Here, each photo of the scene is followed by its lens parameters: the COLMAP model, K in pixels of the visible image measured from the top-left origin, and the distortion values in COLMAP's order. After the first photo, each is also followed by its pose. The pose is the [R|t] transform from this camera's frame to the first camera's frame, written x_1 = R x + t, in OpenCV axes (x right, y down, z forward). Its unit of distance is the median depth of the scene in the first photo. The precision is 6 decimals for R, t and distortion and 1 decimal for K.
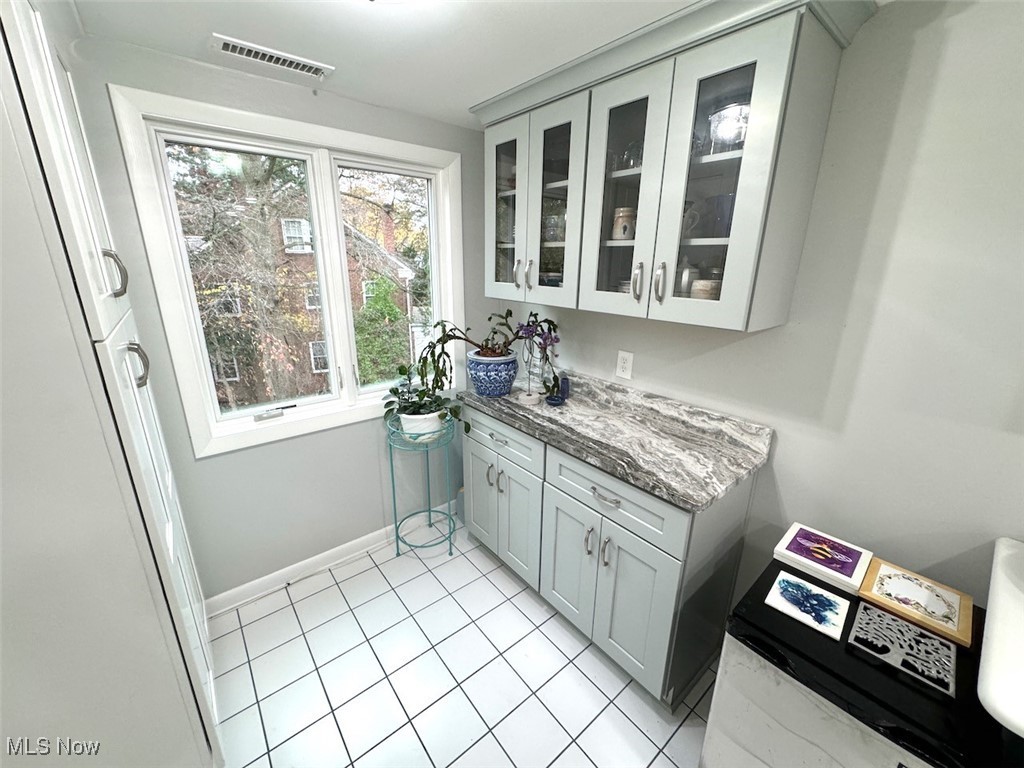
lens RADIAL K [[408.3, 0, 512.5], [0, 408.3, 382.1], [0, 0, 1]] dist [-0.001748, 0.000195]
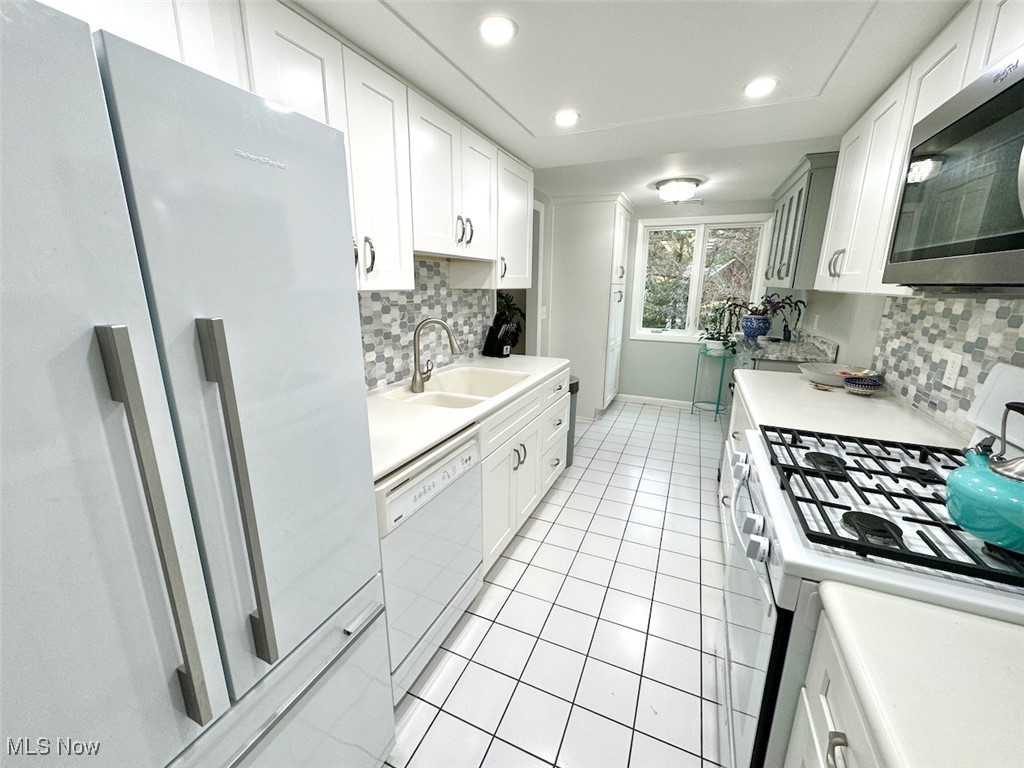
lens RADIAL K [[408.3, 0, 512.5], [0, 408.3, 382.1], [0, 0, 1]] dist [-0.001748, 0.000195]
pose [[0.450392, 0.202588, -0.869543, 1.183368], [-0.255030, 0.962531, 0.092156, 0.354980], [0.855632, 0.180254, 0.485183, -0.874885]]
